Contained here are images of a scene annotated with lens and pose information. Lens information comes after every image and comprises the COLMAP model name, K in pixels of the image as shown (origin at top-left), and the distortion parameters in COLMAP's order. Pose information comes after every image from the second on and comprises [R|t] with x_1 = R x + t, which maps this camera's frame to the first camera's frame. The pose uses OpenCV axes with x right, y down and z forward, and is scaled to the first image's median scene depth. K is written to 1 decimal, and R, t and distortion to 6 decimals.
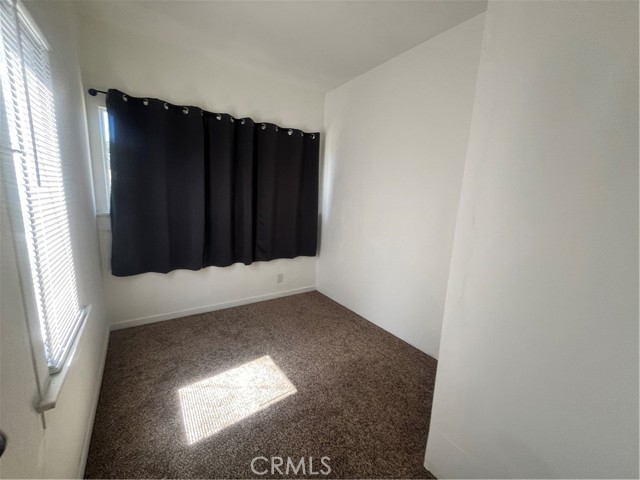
lens RADIAL K [[258.1, 0, 320.0], [0, 258.1, 240.0], [0, 0, 1]] dist [0.000995, 0.000117]
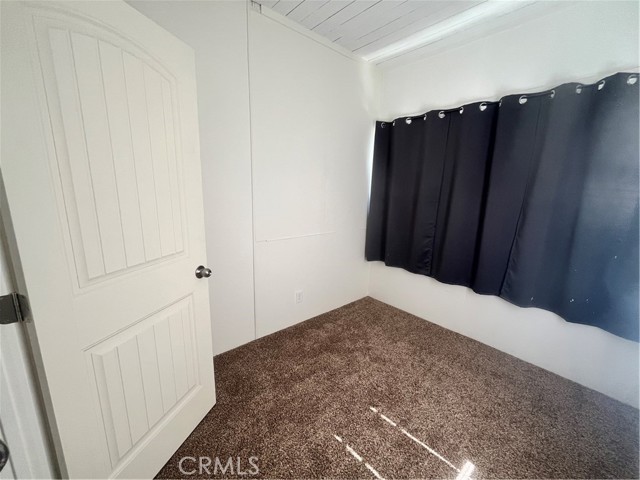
lens RADIAL K [[258.1, 0, 320.0], [0, 258.1, 240.0], [0, 0, 1]] dist [0.000995, 0.000117]
pose [[0.114948, 0.173865, -0.978038, 0.519034], [-0.187983, 0.970581, 0.150446, -0.112888], [0.975423, 0.166561, 0.144250, 0.543937]]
